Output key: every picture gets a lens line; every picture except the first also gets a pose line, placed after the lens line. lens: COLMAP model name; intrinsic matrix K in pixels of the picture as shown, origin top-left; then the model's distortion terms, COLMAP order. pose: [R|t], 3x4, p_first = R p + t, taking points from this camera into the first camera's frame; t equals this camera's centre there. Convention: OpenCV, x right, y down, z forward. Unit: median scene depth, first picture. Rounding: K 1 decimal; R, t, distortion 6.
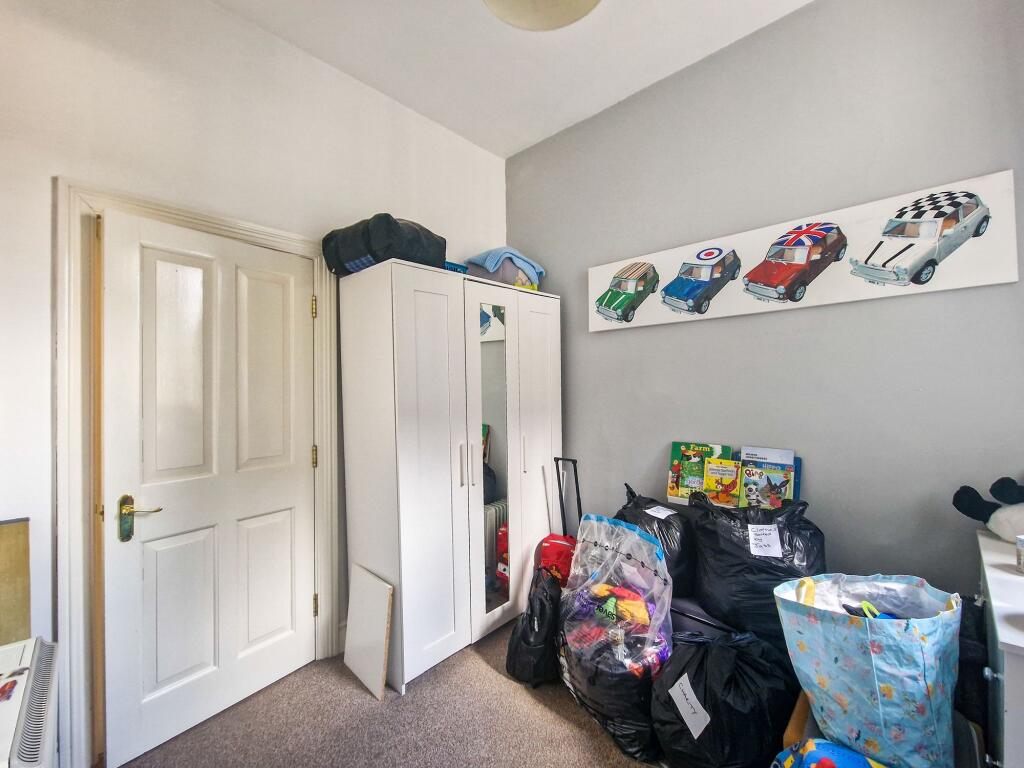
lens RADIAL K [[427.5, 0, 512.0], [0, 427.5, 384.0], [0, 0, 1]] dist [-0.001615, -0.000560]
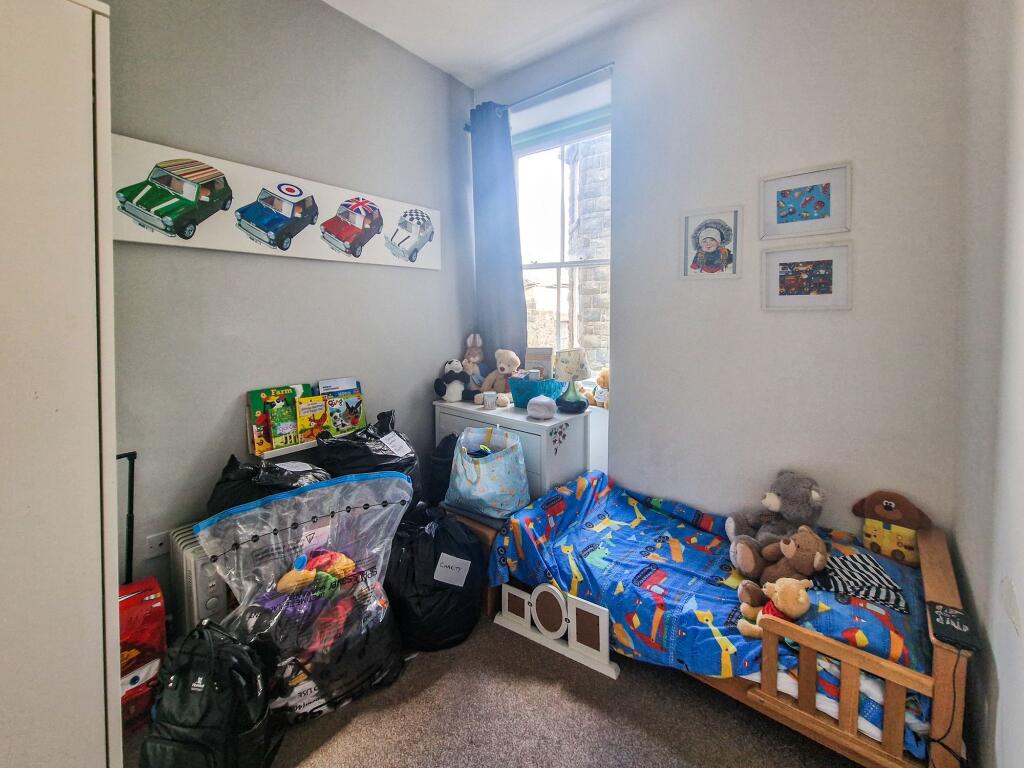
lens RADIAL K [[425.0, 0, 513.3], [0, 425.0, 326.9], [0, 0, 1]] dist [0.000409, 0.000014]
pose [[-0.069633, -0.009753, 0.997525, -0.558031], [0.010810, 0.999886, 0.010531, 0.002734], [-0.997514, 0.011516, -0.069520, 0.579185]]
